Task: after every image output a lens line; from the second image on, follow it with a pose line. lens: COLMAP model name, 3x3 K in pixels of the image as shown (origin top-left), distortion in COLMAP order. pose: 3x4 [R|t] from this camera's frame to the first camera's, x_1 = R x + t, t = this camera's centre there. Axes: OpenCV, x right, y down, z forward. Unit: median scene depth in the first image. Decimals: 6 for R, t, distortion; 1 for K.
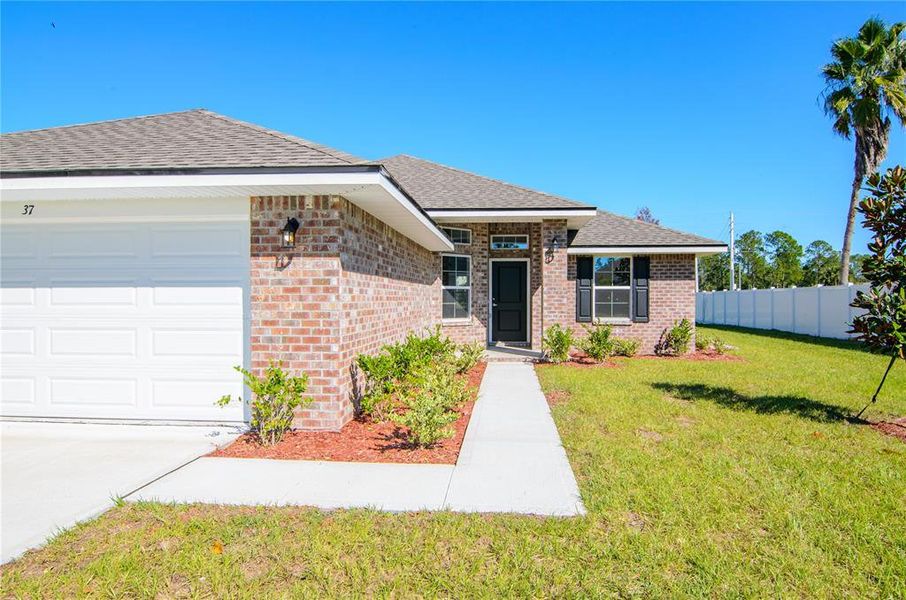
lens RADIAL K [[536.0, 0, 472.0], [0, 536.0, 303.3], [0, 0, 1]] dist [-0.000357, -0.011047]
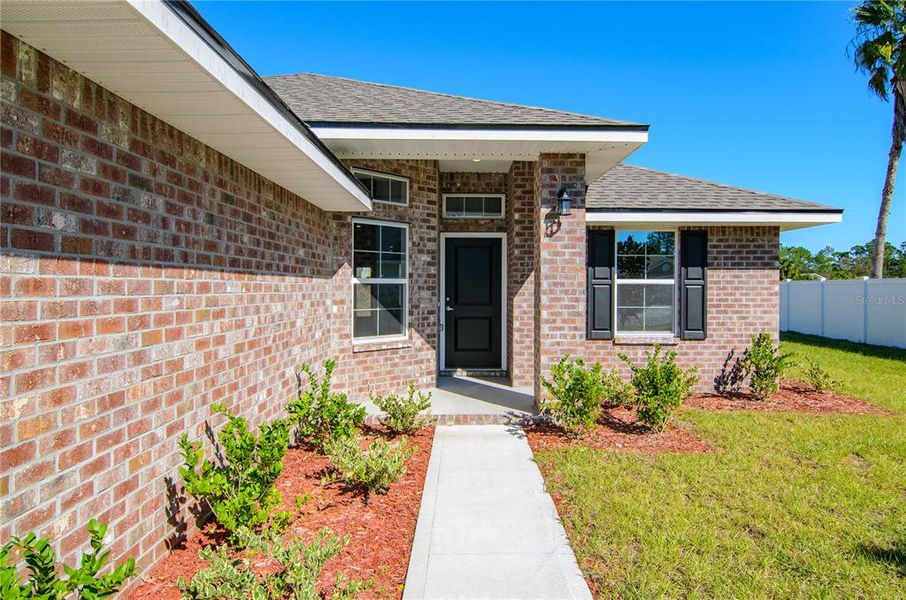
lens RADIAL K [[536.0, 0, 484.4], [0, 536.0, 291.3], [0, 0, 1]] dist [-0.000357, -0.011047]
pose [[0.994428, 0.000850, 0.105412, 0.019157], [-0.000573, 0.999996, -0.002656, -0.017069], [-0.105413, 0.002581, 0.994425, 0.429140]]
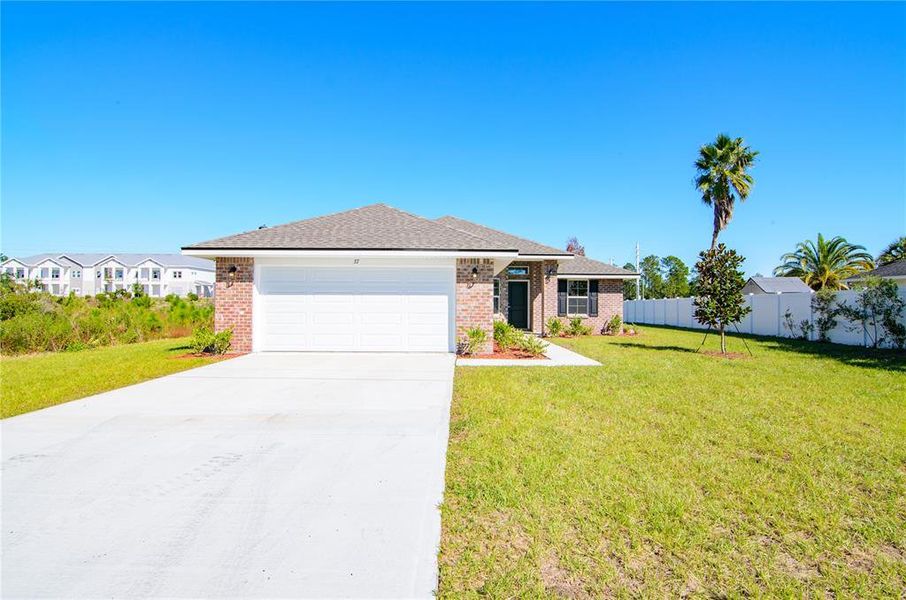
lens RADIAL K [[442.5, 0, 470.2], [0, 442.5, 302.5], [0, 0, 1]] dist [-0.002752, 0.000643]
pose [[0.995766, 0.005786, 0.091738, -0.230158], [-0.004206, 0.999840, -0.017411, 0.015551], [-0.091824, 0.016952, 0.995631, -0.431368]]
